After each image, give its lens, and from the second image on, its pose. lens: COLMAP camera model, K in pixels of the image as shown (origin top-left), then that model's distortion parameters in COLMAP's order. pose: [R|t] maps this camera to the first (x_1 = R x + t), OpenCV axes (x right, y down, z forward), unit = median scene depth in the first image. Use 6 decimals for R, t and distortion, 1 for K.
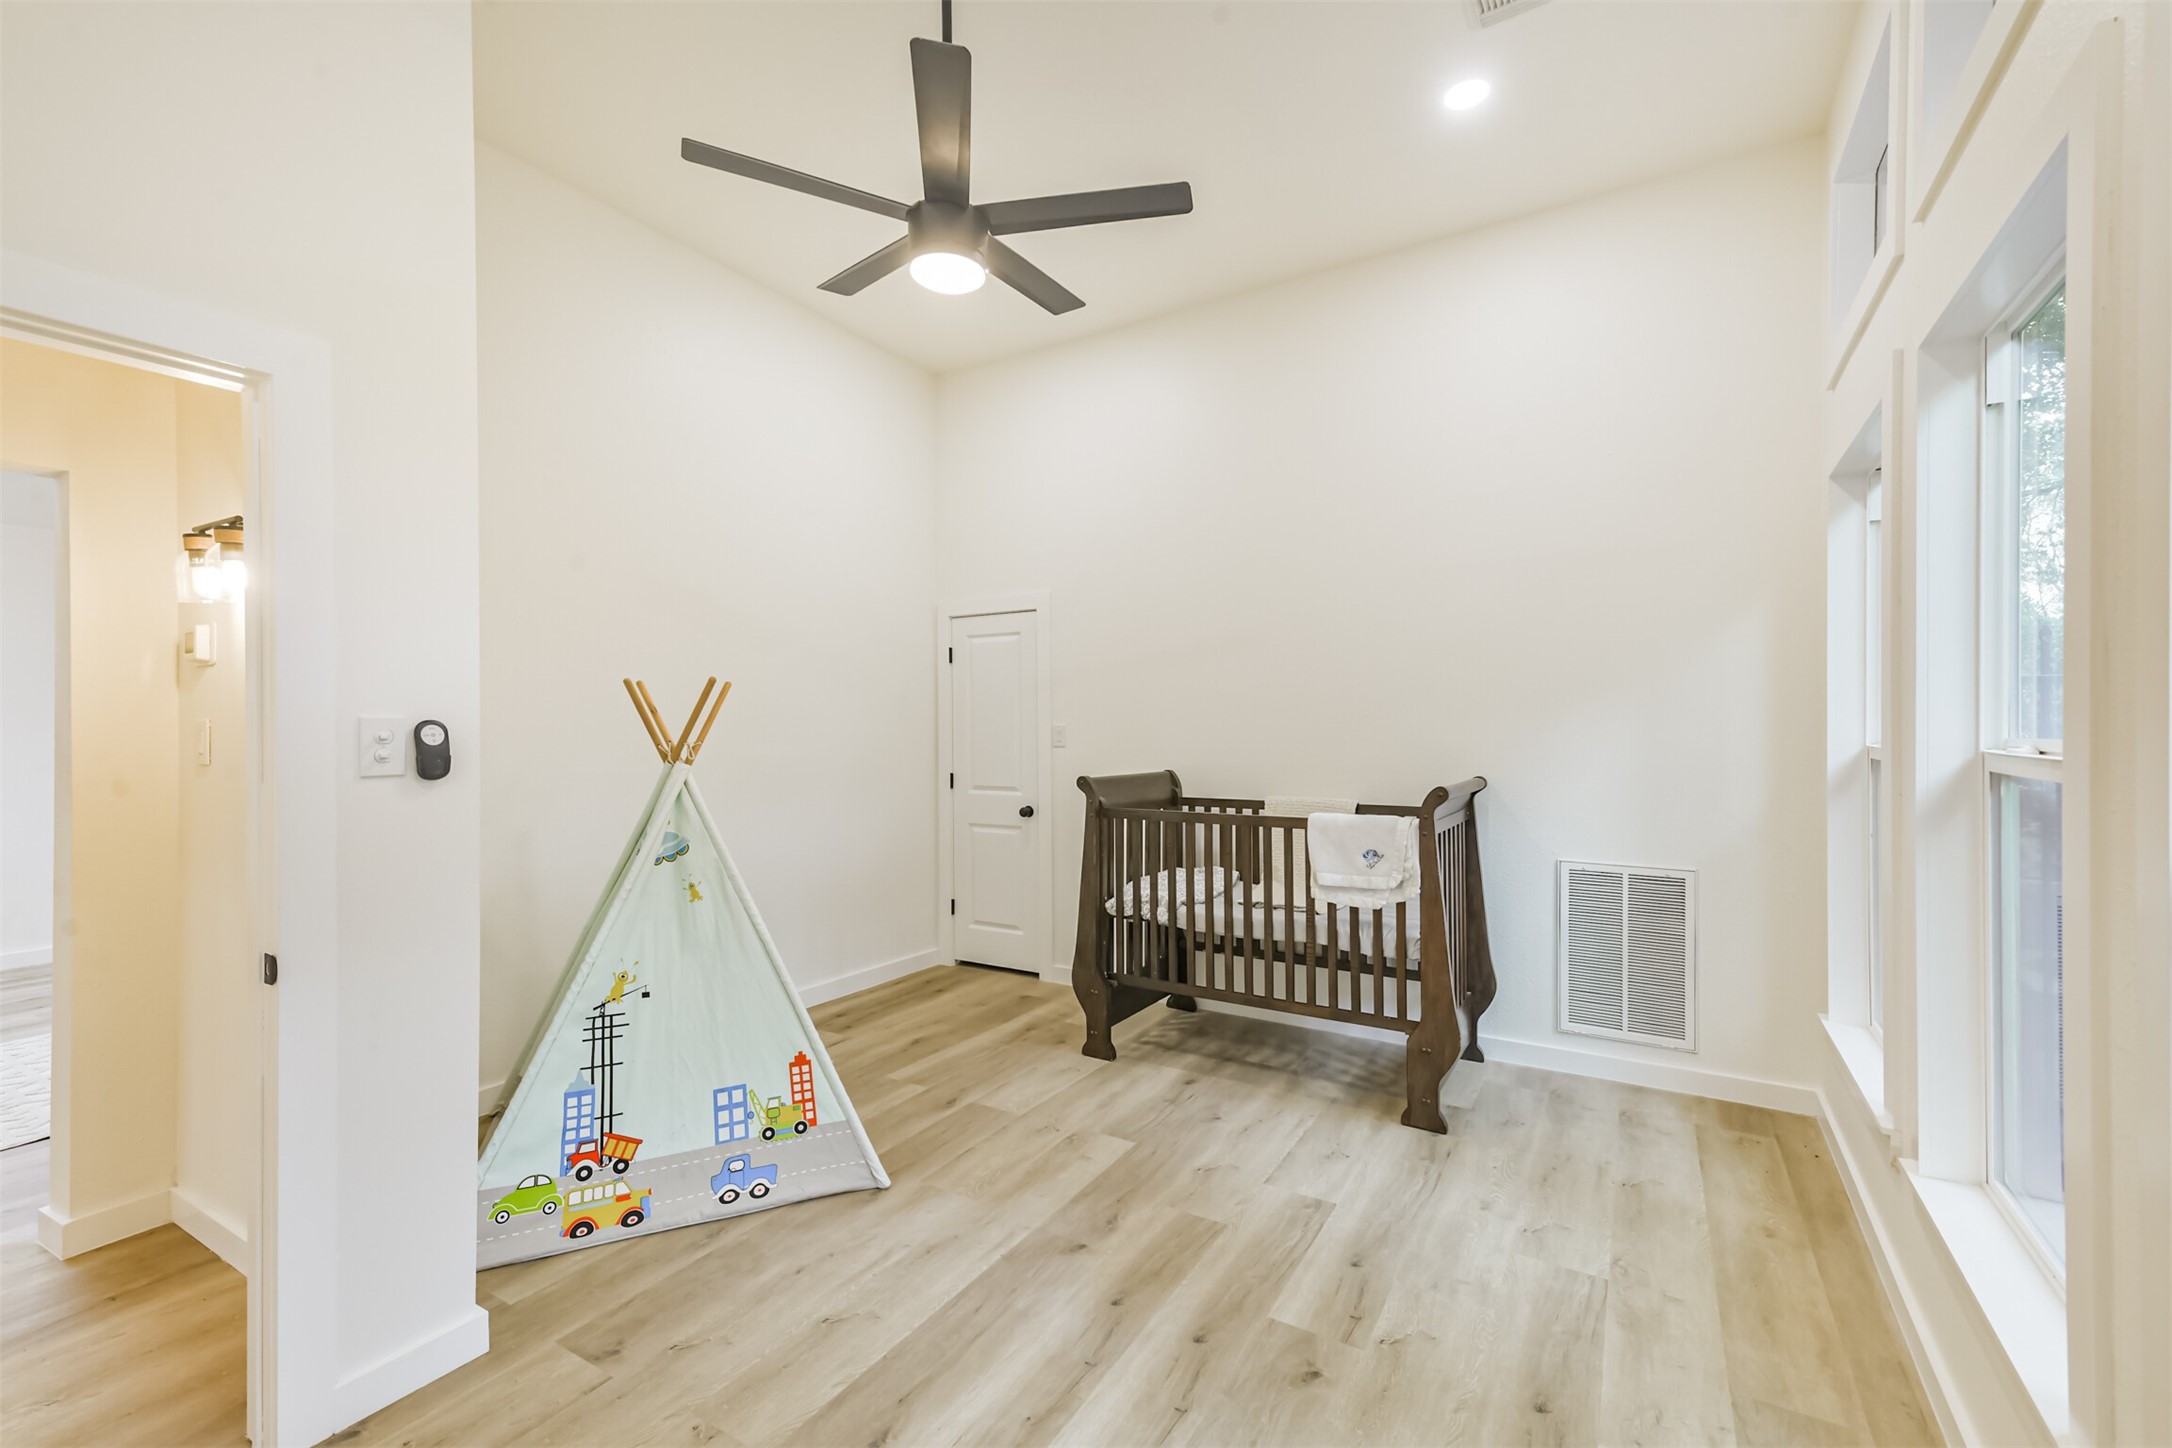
lens RADIAL K [[942.7, 0, 1090.4], [0, 942.7, 731.4], [0, 0, 1]] dist [0.022483, -0.007199]
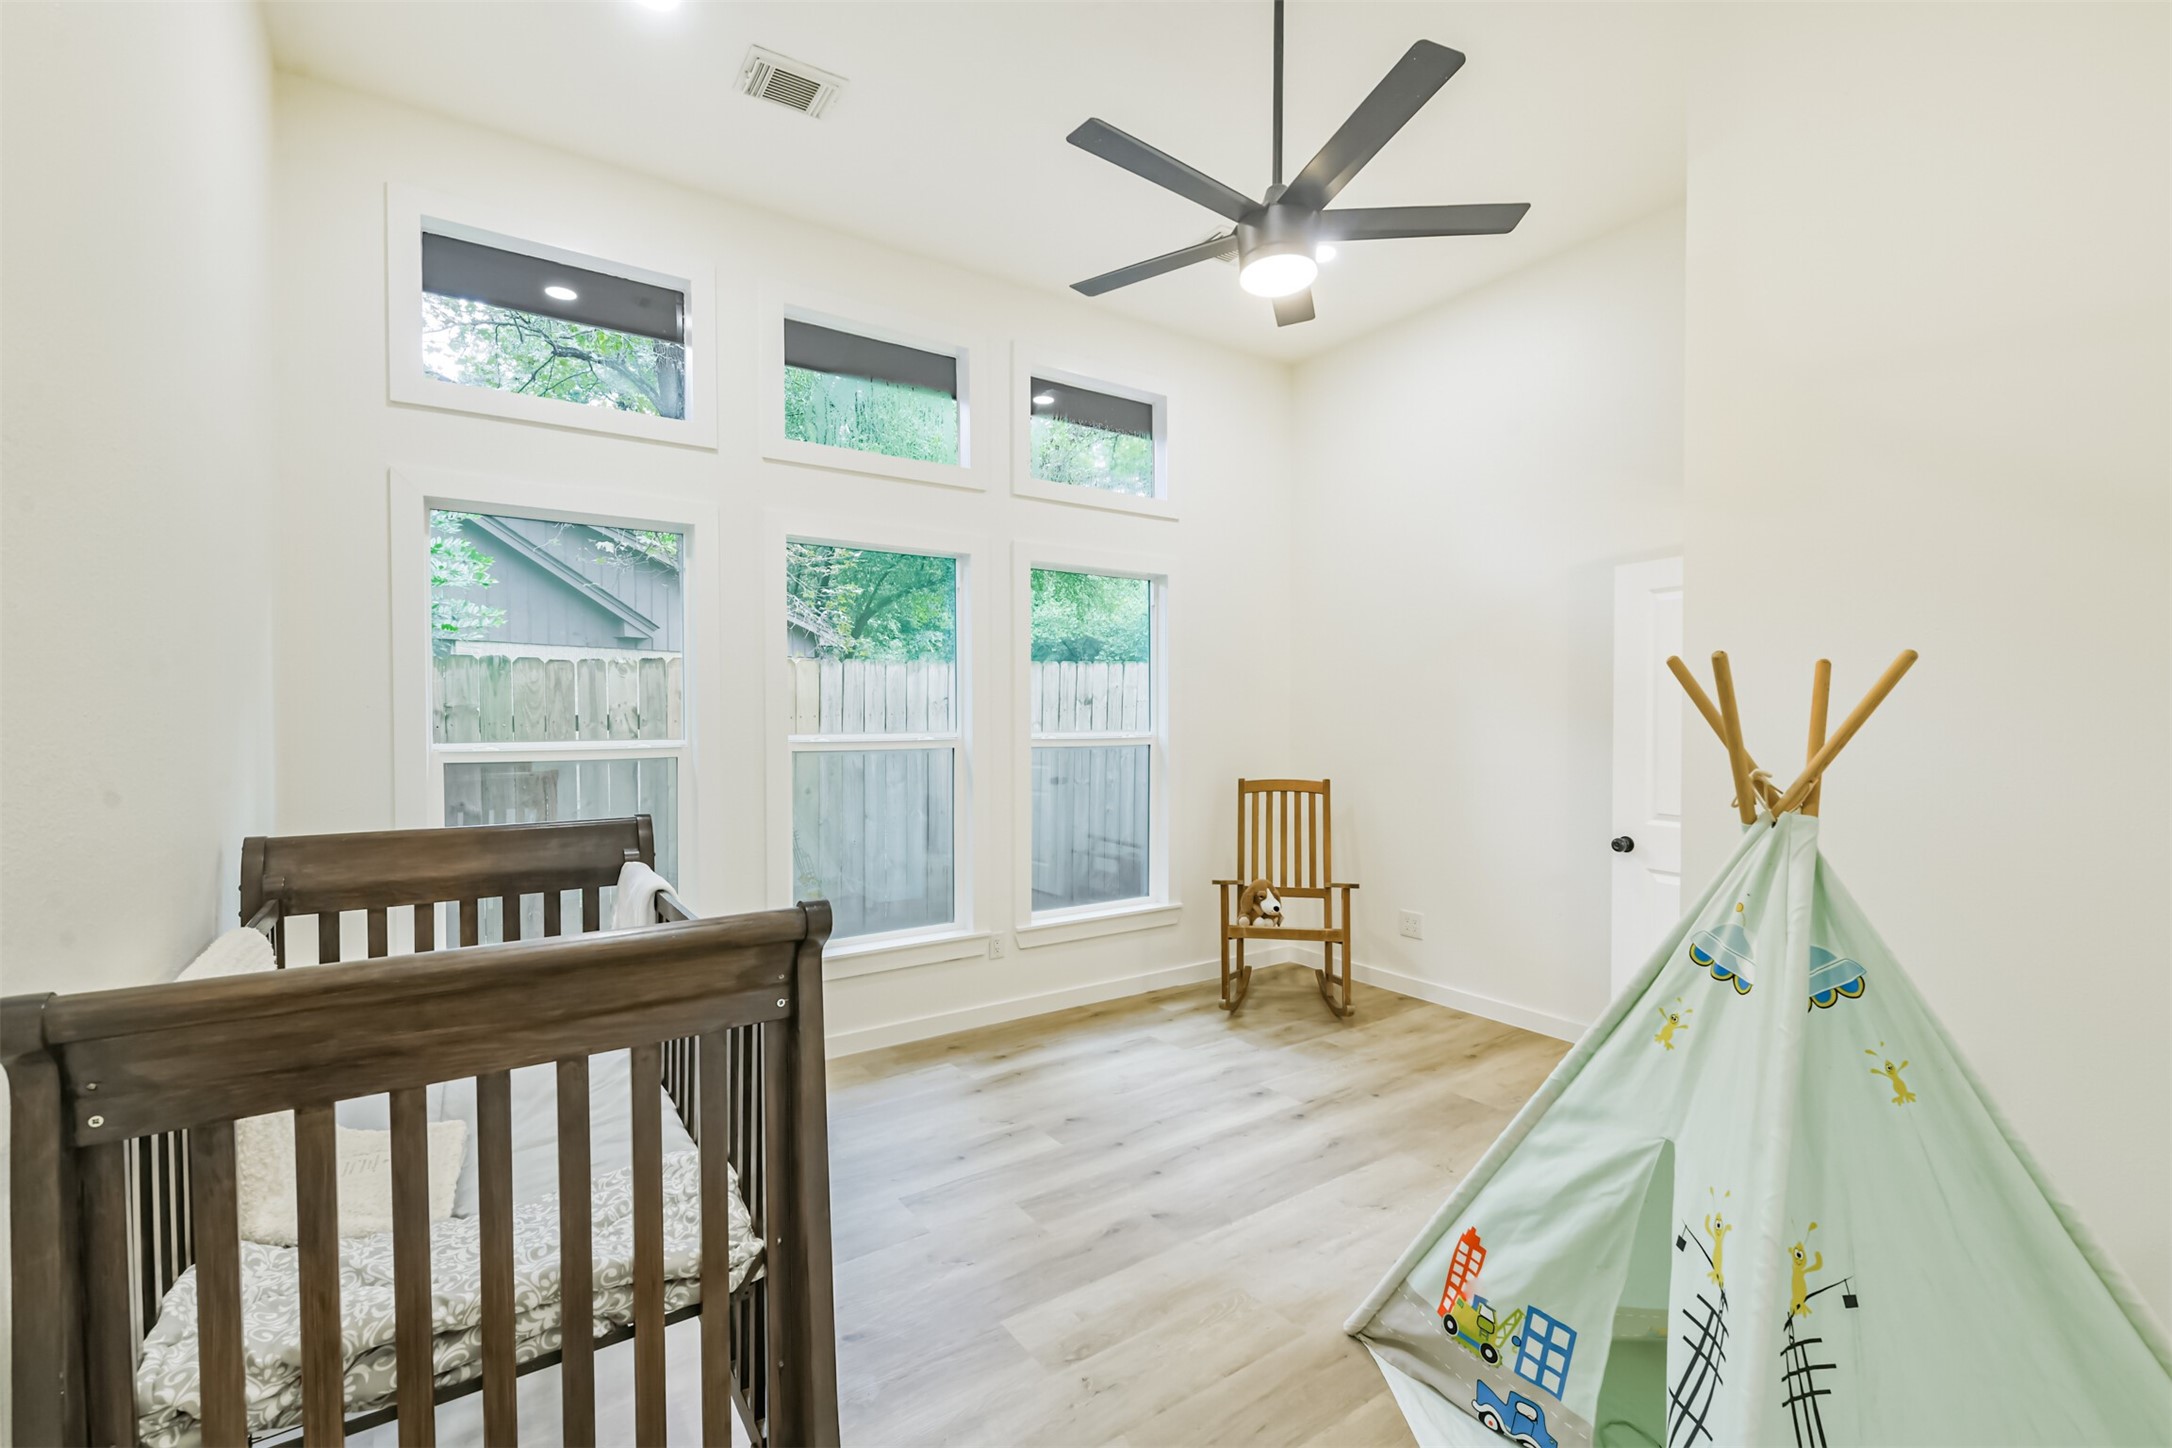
lens RADIAL K [[942.7, 0, 1090.4], [0, 942.7, 731.4], [0, 0, 1]] dist [0.022483, -0.007199]
pose [[-0.913669, -0.007560, 0.406389, -0.356939], [0.004198, 0.999598, 0.028034, -0.039456], [-0.406438, 0.027320, -0.913270, 1.902527]]
